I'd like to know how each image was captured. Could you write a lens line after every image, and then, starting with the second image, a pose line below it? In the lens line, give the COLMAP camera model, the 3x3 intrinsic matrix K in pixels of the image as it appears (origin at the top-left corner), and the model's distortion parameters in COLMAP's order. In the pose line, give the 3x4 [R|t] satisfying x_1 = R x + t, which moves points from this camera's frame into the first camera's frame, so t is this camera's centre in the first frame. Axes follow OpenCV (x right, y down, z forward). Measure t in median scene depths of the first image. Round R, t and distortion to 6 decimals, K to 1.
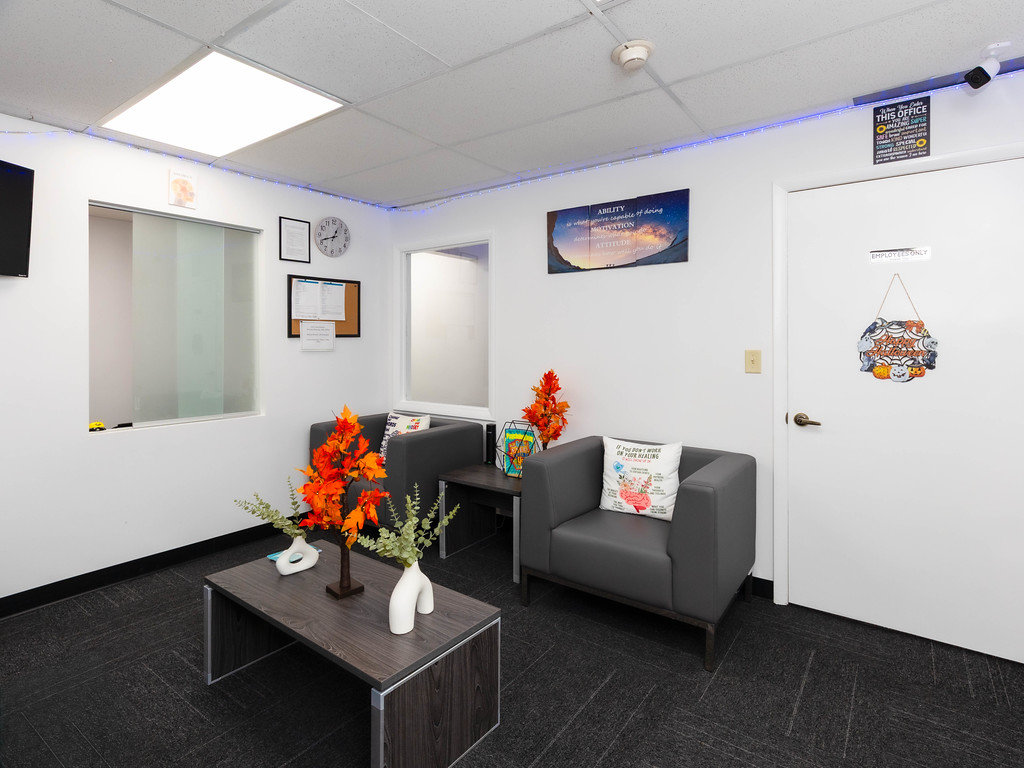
lens RADIAL K [[524.0, 0, 508.6], [0, 524.0, 339.1], [0, 0, 1]] dist [-0.000468, -0.000076]
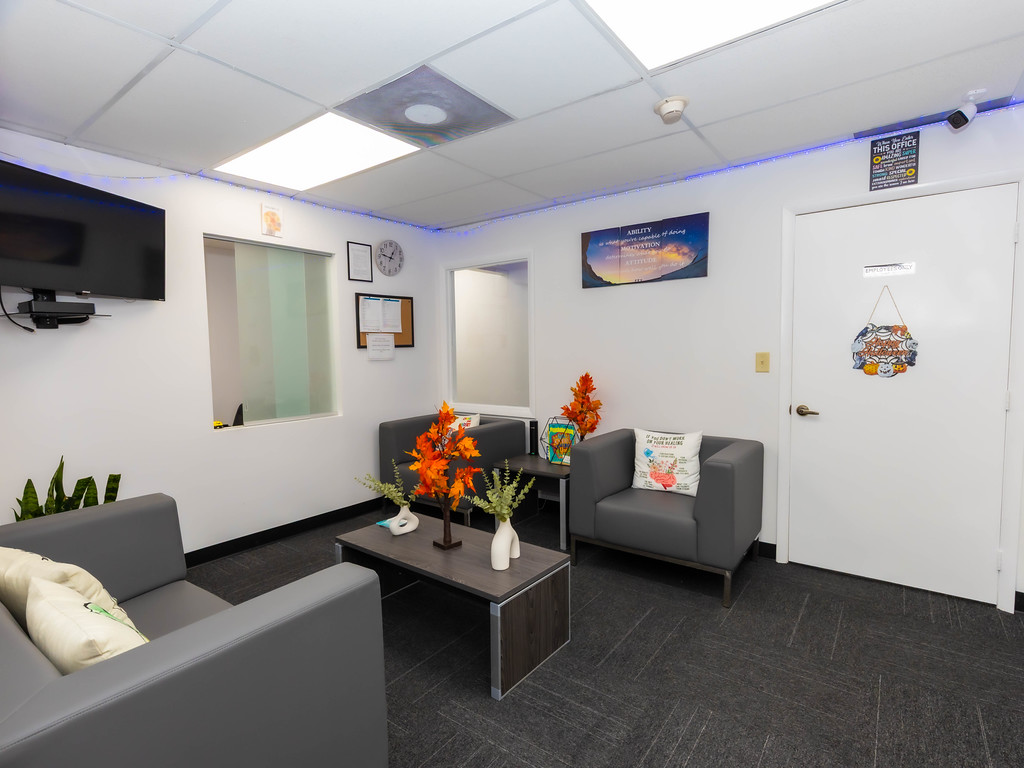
lens RADIAL K [[520.3, 0, 512.0], [0, 520.3, 384.0], [0, 0, 1]] dist [-0.001708, -0.000275]
pose [[0.999848, -0.016241, 0.006269, -0.107036], [0.015766, 0.997454, 0.069541, 0.001350], [-0.007382, -0.069432, 0.997559, -0.168174]]
